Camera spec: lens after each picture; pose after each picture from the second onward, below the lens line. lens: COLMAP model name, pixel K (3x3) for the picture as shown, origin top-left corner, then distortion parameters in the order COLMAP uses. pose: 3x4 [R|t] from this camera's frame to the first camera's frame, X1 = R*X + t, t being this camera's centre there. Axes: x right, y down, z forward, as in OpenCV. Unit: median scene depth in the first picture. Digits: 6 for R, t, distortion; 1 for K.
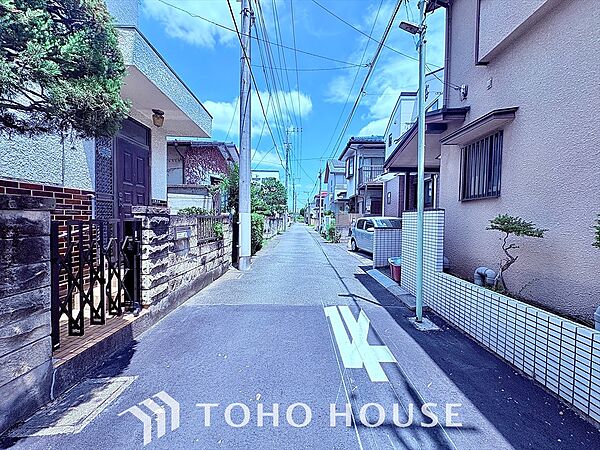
lens RADIAL K [[242.1, 0, 300.3], [0, 242.1, 223.4], [0, 0, 1]] dist [-0.000076, 0.000028]
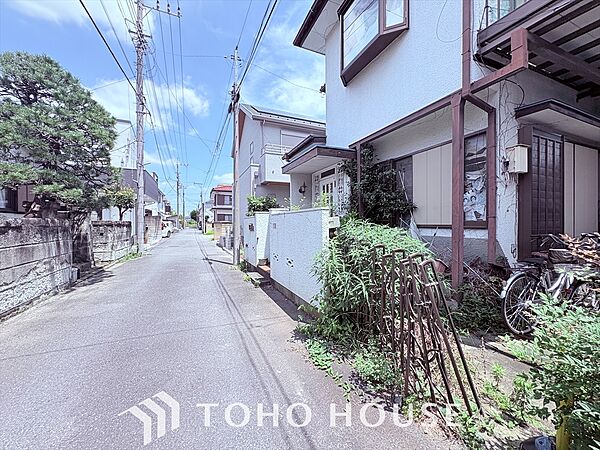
lens RADIAL K [[242.1, 0, 299.4], [0, 242.1, 223.4], [0, 0, 1]] dist [-0.000076, 0.000028]
pose [[0.915725, 0.004525, 0.401781, 0.011526], [0.005309, 0.999713, -0.023359, -0.002806], [-0.401771, 0.023523, 0.915438, 0.299324]]
